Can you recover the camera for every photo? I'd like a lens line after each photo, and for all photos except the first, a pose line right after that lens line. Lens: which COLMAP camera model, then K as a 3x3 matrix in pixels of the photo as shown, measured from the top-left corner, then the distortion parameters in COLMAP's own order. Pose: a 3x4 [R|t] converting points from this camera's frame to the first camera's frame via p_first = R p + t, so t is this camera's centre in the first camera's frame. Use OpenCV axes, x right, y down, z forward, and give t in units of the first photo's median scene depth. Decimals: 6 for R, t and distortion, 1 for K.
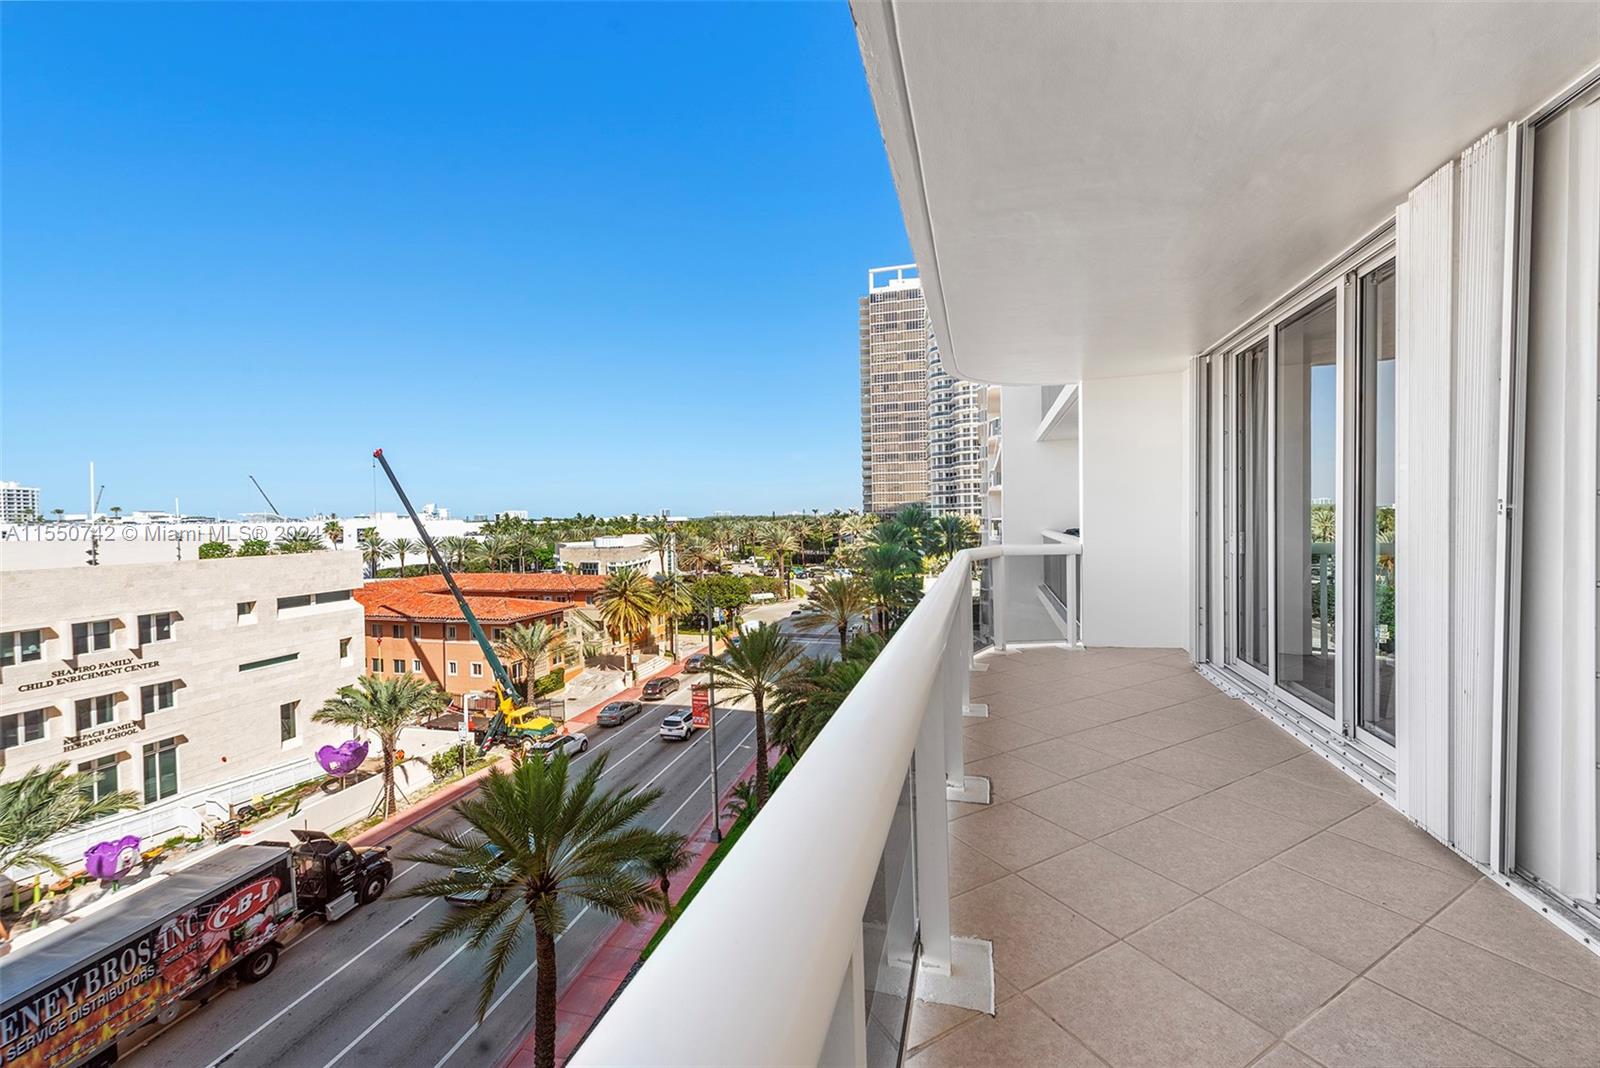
lens RADIAL K [[629.7, 0, 806.0], [0, 629.7, 520.8], [0, 0, 1]] dist [0.003444, -0.000416]
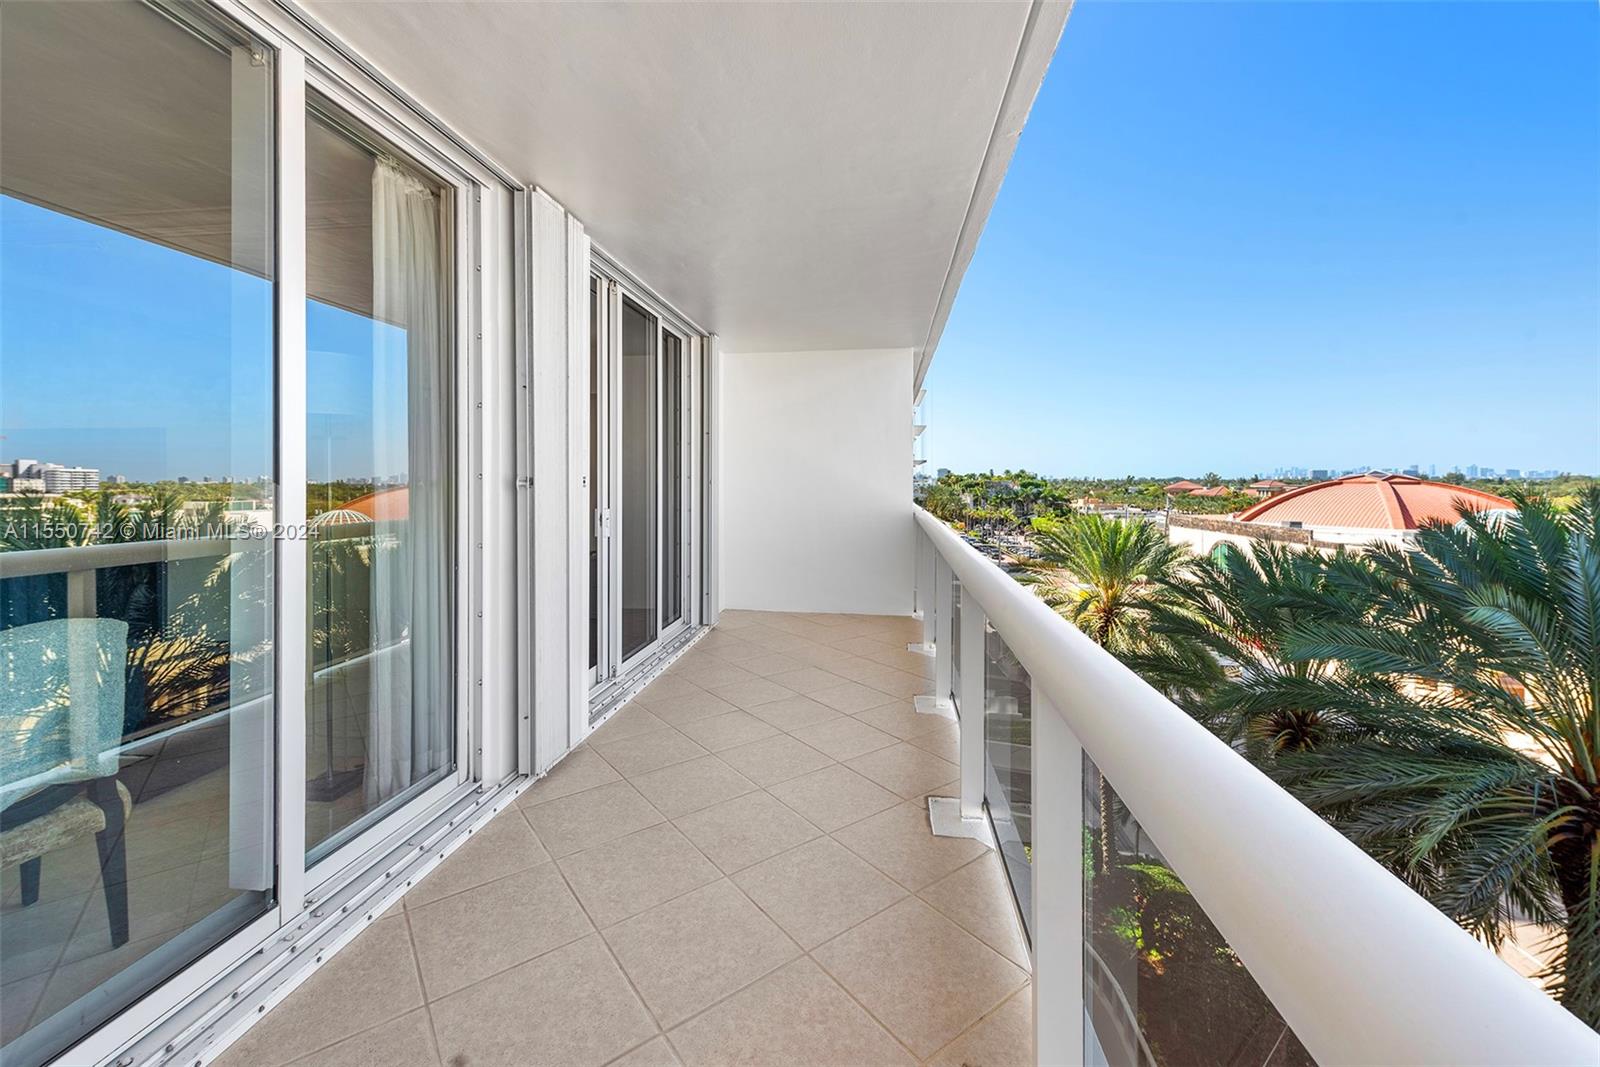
lens RADIAL K [[642.9, 0, 808.6], [0, 642.9, 490.5], [0, 0, 1]] dist [0.002624, -0.000099]
pose [[-0.987431, 0.030690, -0.155044, 0.622307], [0.027285, 0.999339, 0.024044, -0.019641], [0.155679, 0.019511, -0.987615, 1.980436]]
